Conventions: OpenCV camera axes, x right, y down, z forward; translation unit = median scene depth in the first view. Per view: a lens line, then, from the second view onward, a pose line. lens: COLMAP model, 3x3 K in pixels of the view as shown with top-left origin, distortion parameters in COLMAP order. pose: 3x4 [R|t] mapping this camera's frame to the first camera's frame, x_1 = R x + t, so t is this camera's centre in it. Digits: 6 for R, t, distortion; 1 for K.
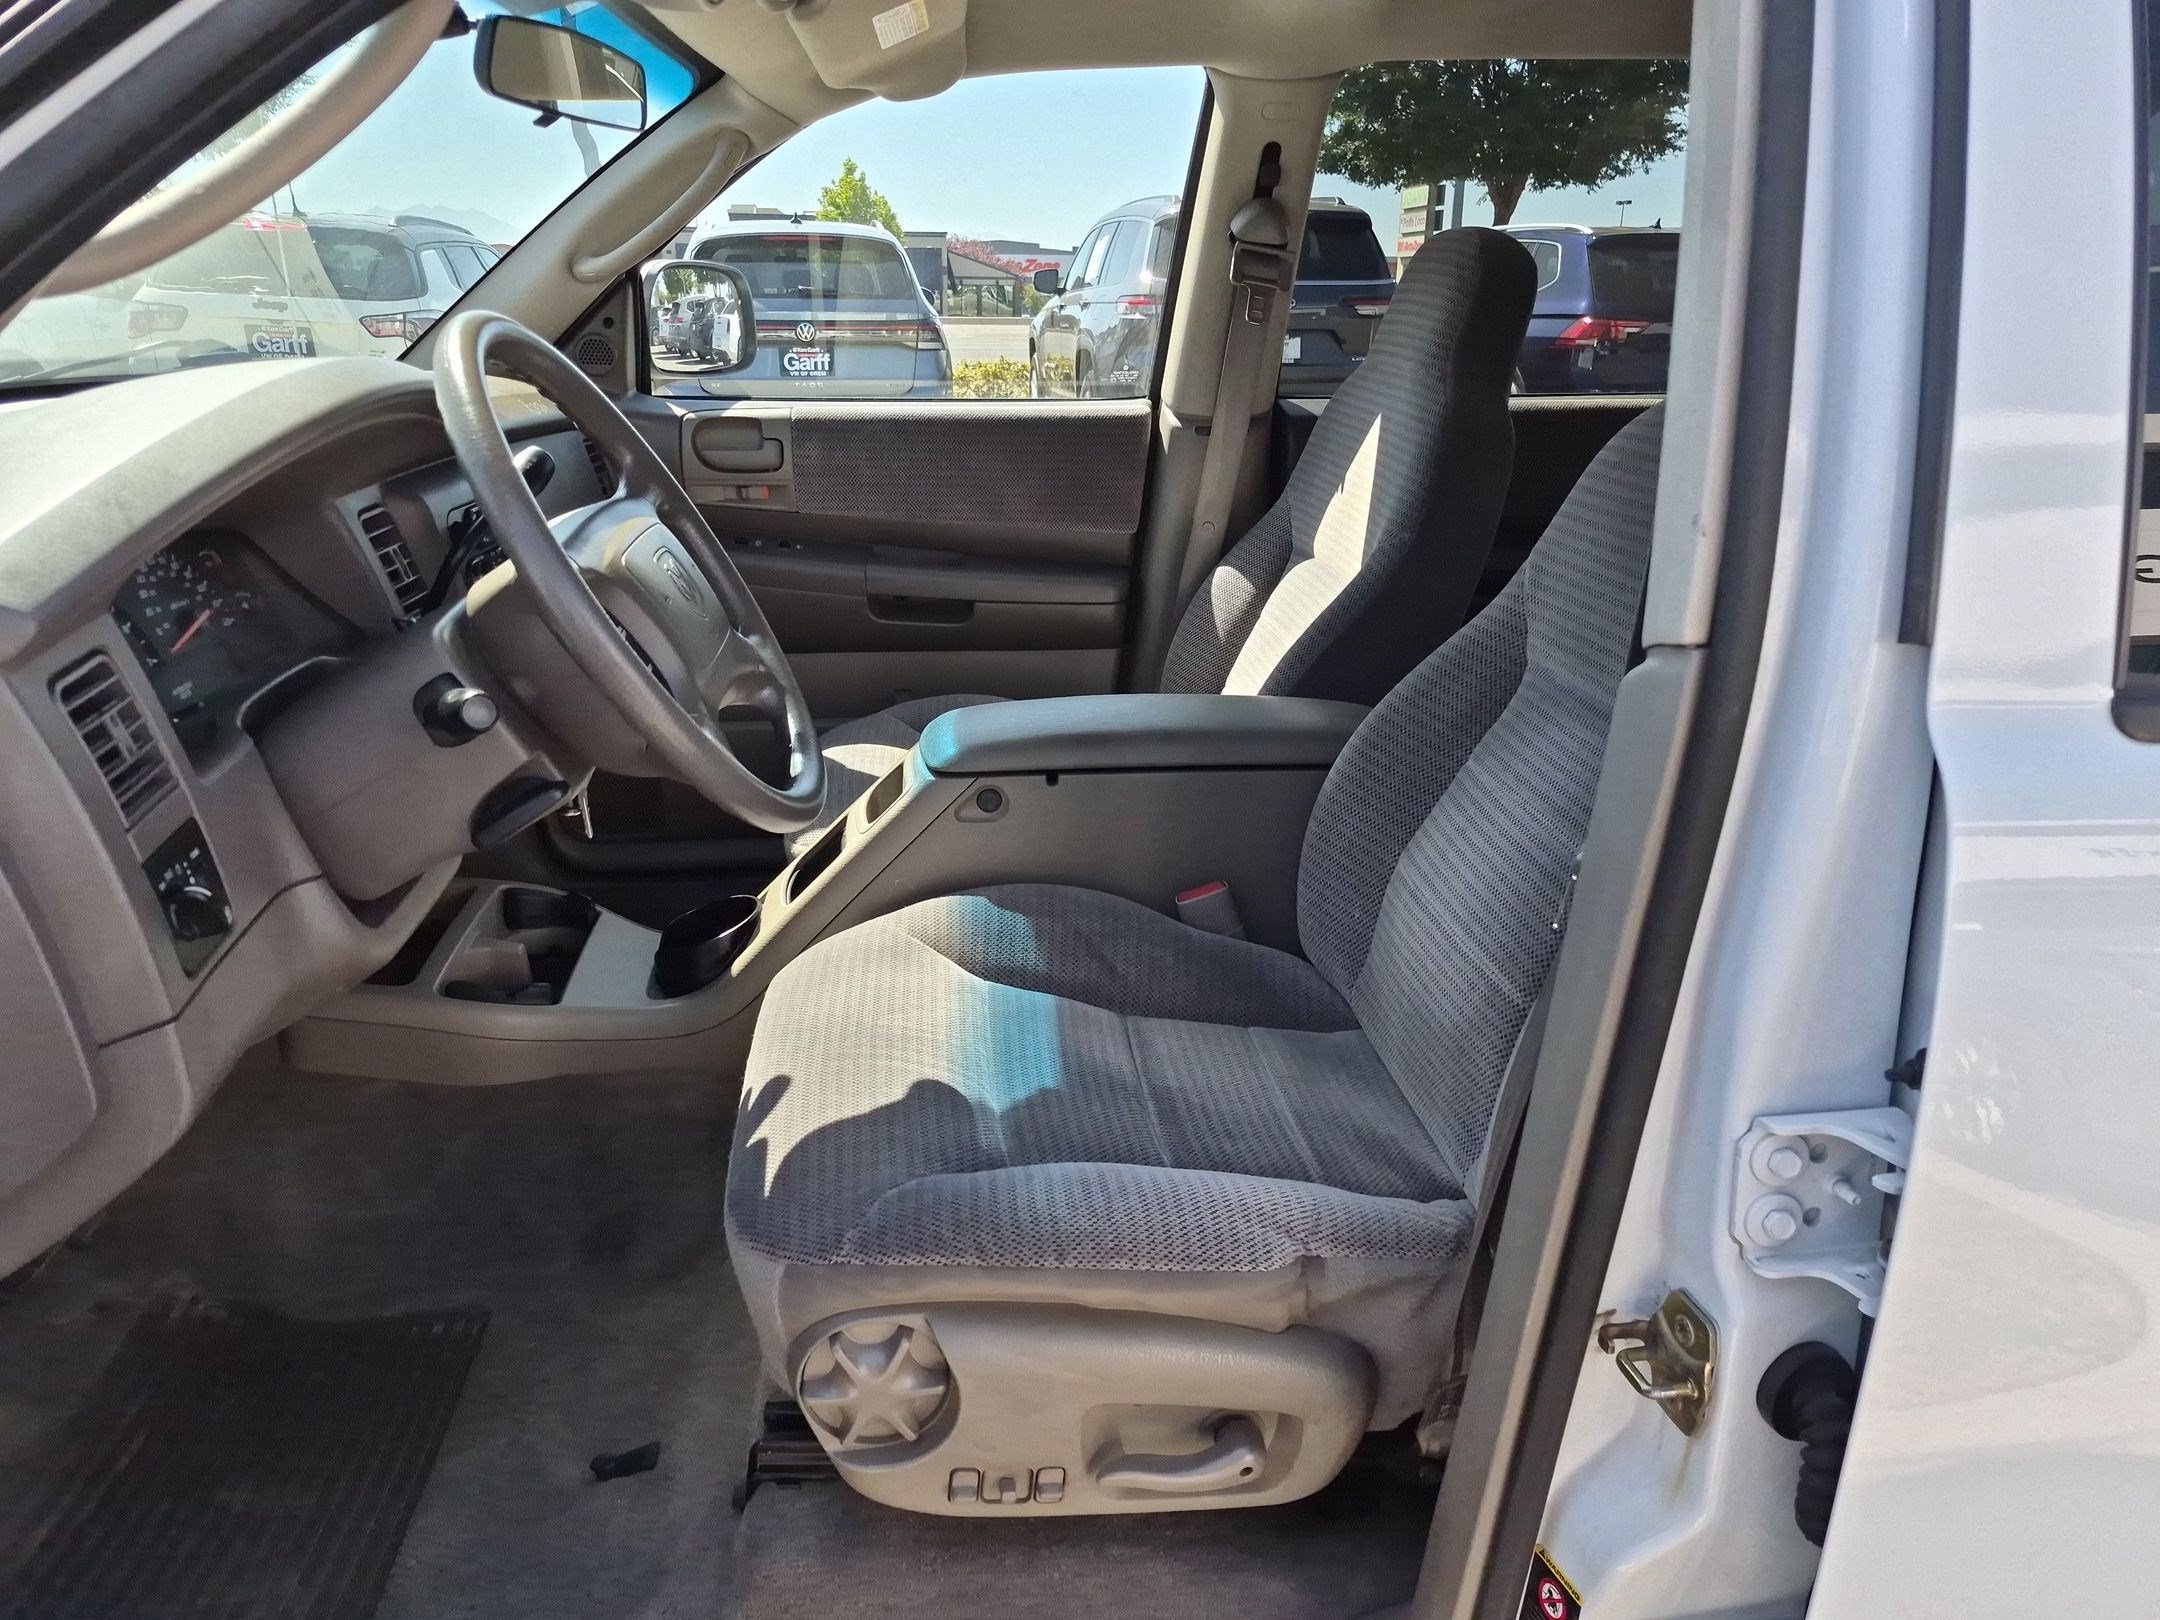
lens RADIAL K [[1547.3, 0, 1078.5], [0, 1547.3, 774.6], [0, 0, 1]] dist [0.056371, -0.000071]
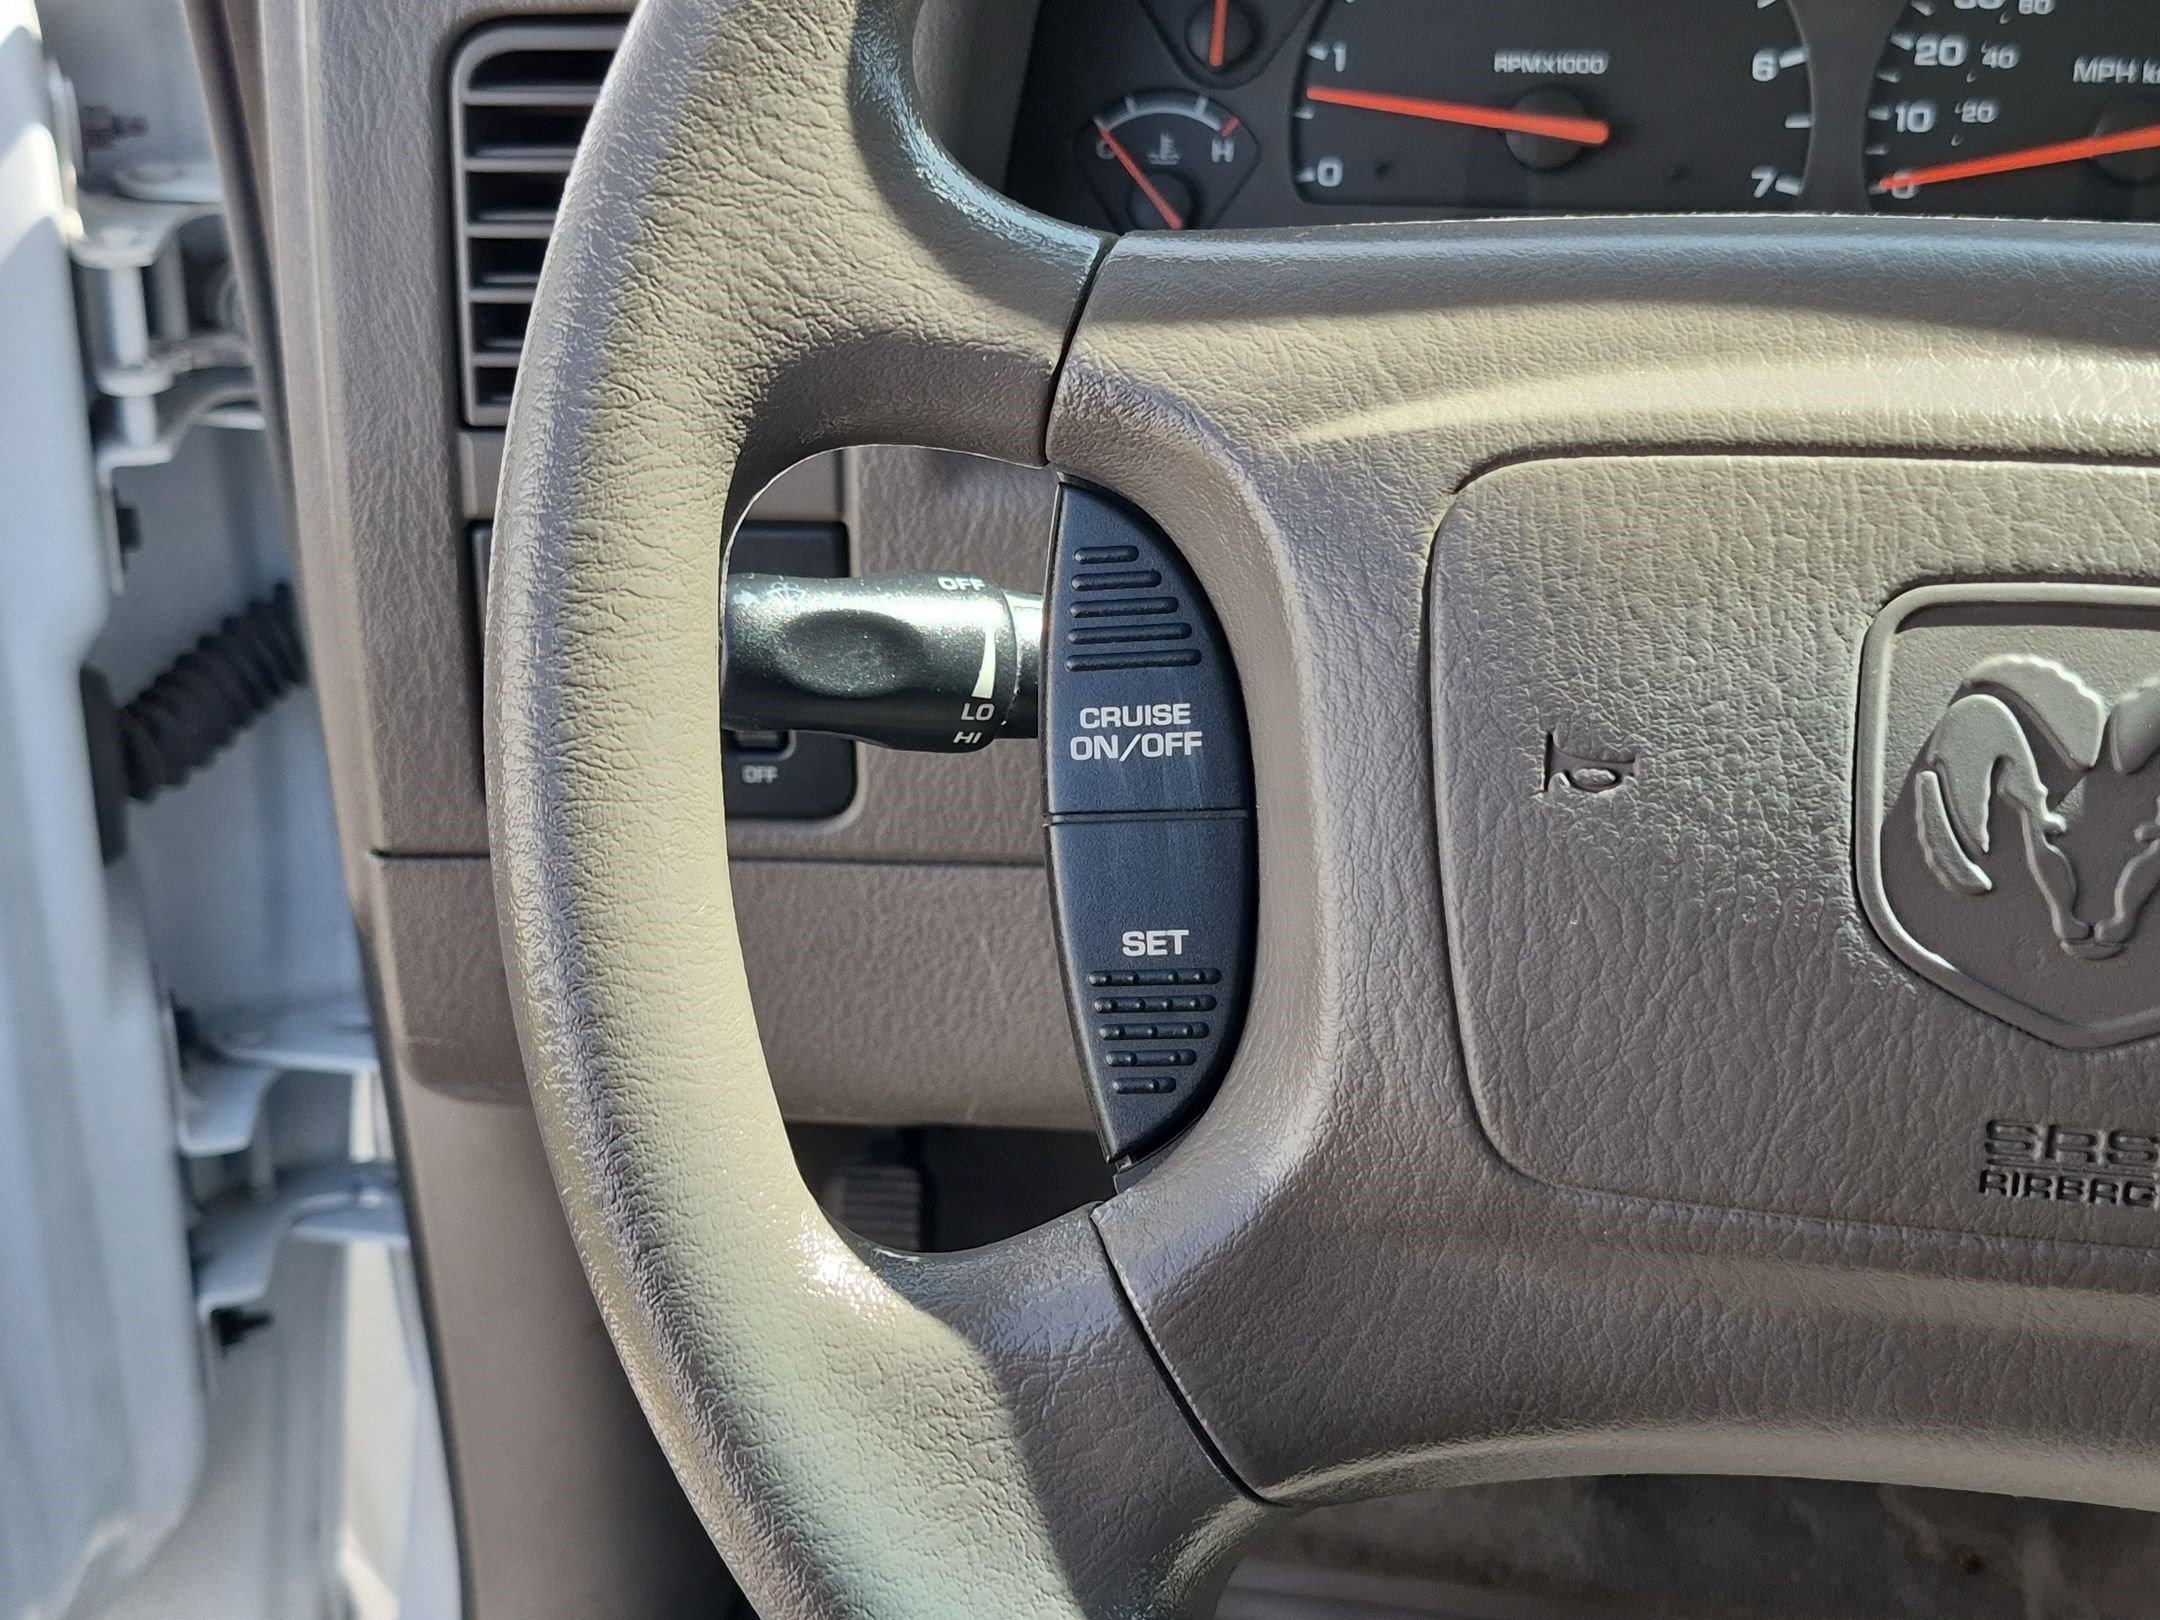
lens RADIAL K [[3062.8, 0, 1066.9], [0, 3062.8, 816.7], [0, 0, 1]] dist [0.198528, -0.602062]
pose [[-0.242615, 0.497896, -0.832609, 0.048431], [-0.282294, 0.784879, 0.551612, -0.260424], [0.928142, 0.368870, -0.049870, 0.866725]]
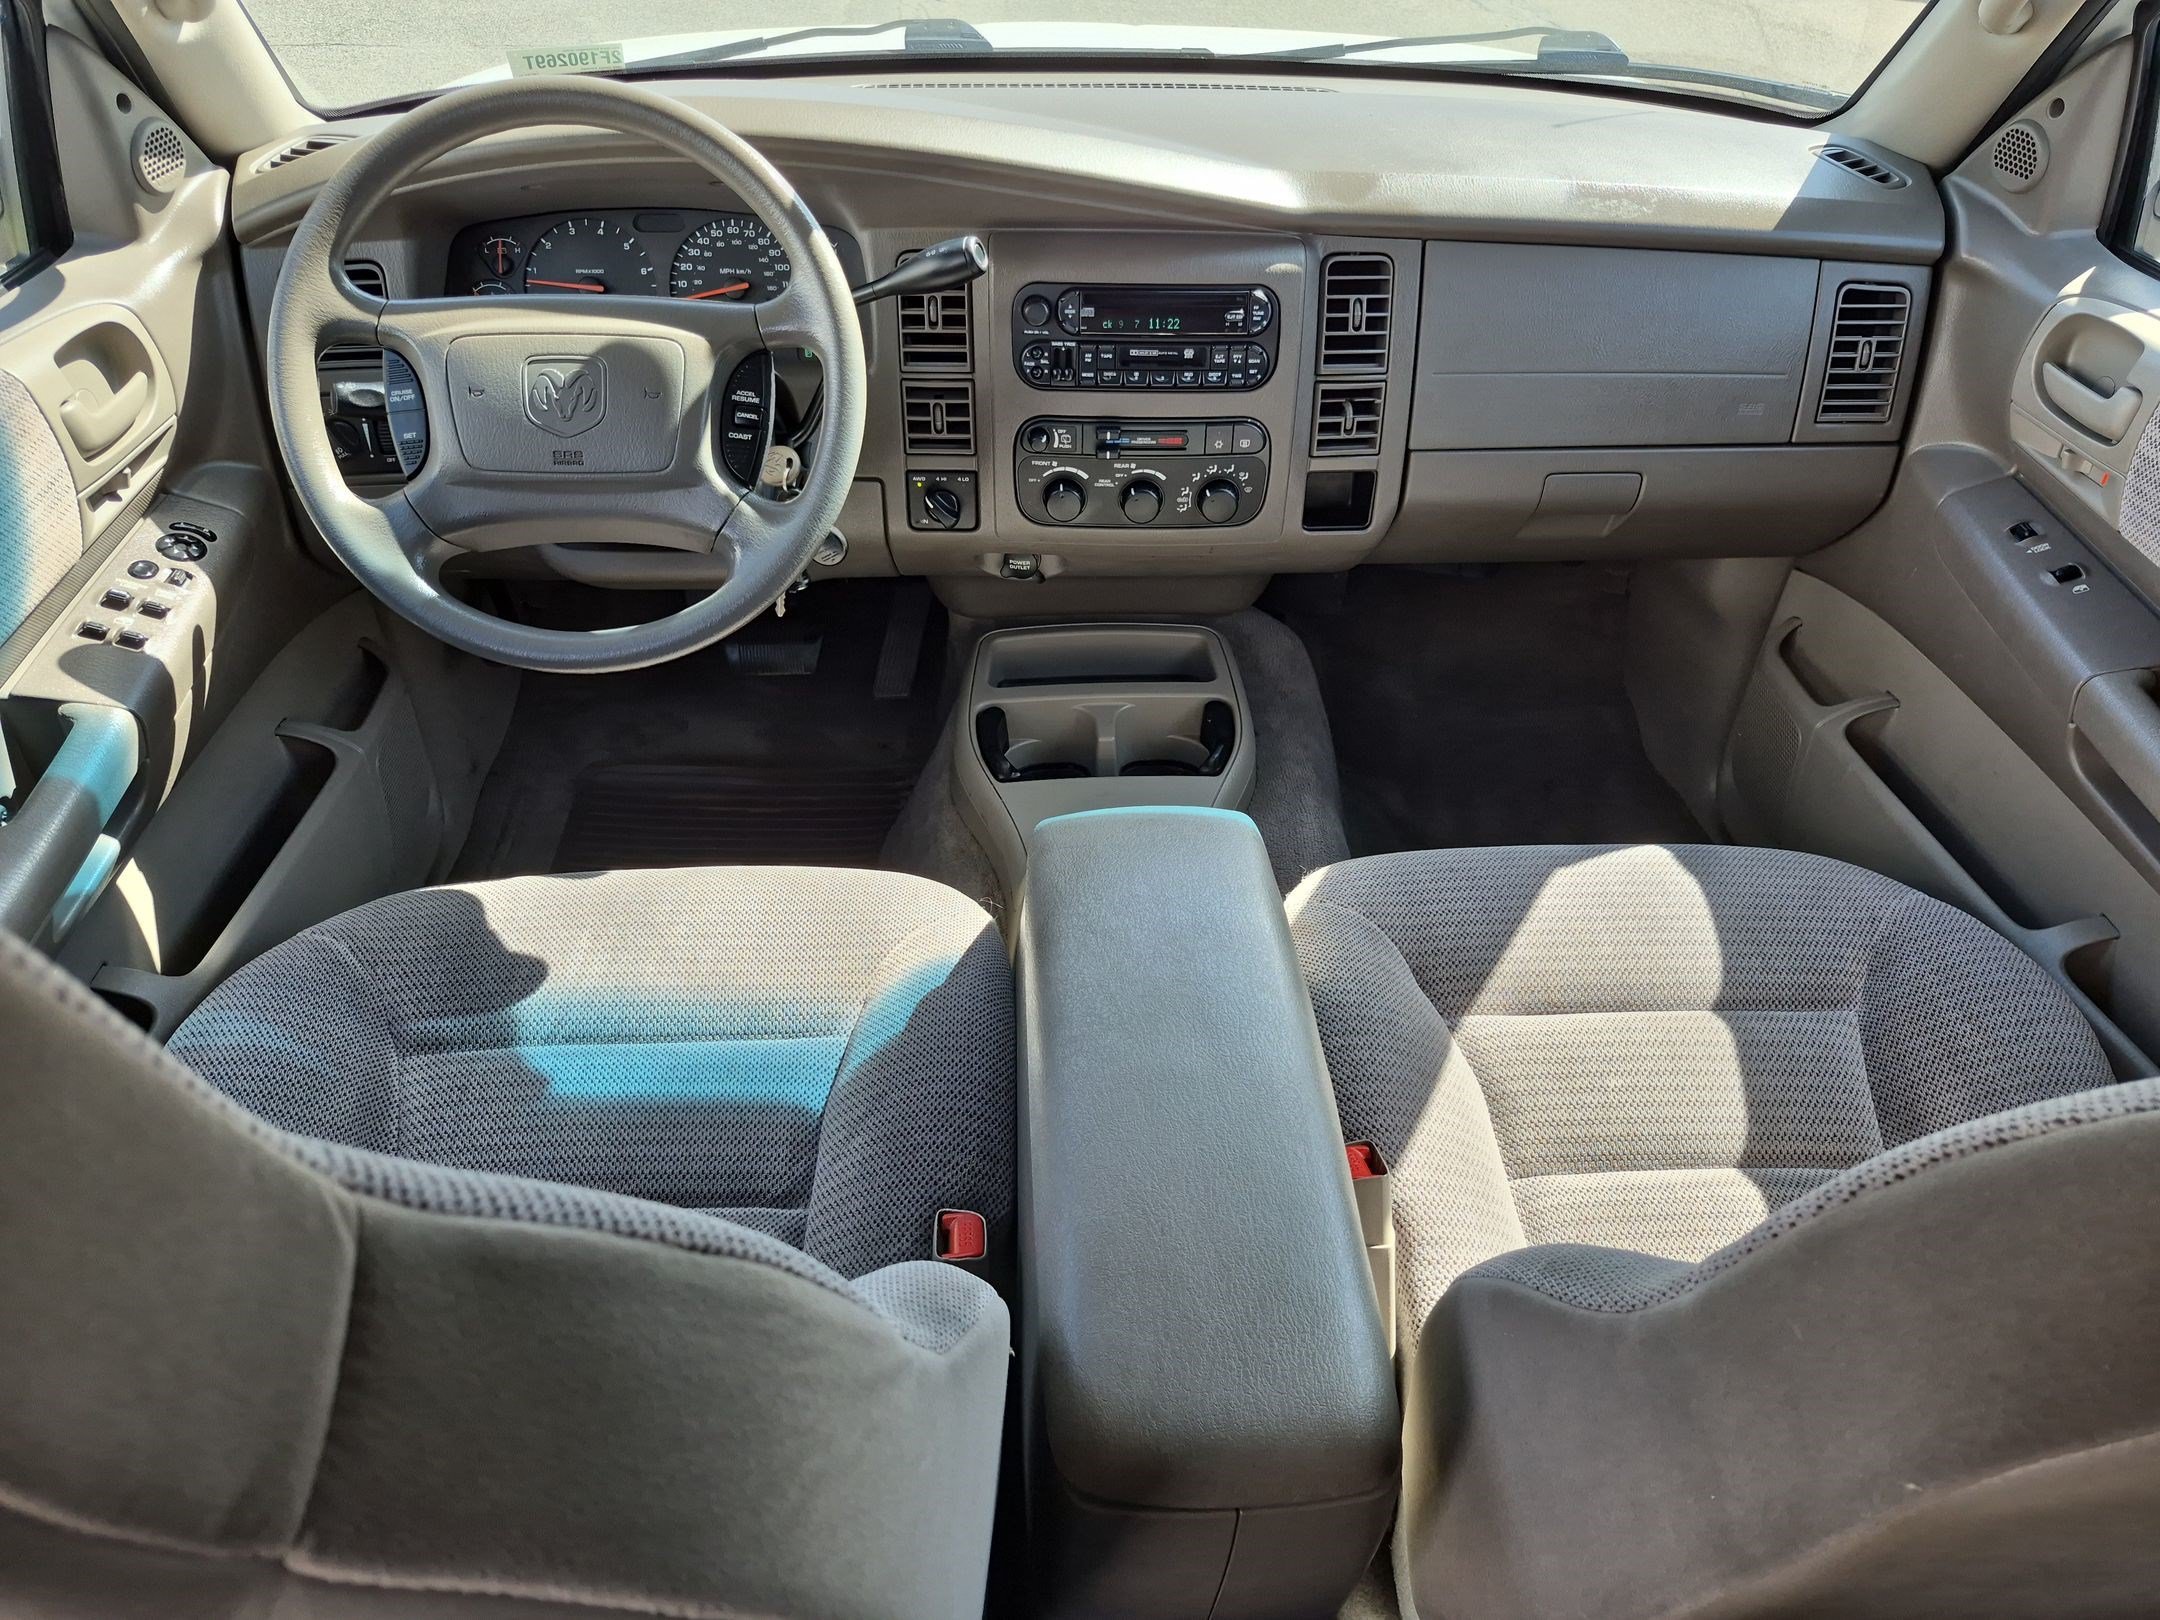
lens RADIAL K [[1526.4, 0, 1089.1], [0, 1526.4, 801.5], [0, 0, 1]] dist [0.094094, -0.122864]
pose [[-0.060620, 0.573786, -0.816758, 0.621760], [-0.319079, 0.764189, 0.560538, -0.542242], [0.945787, 0.294591, 0.136758, 1.185329]]
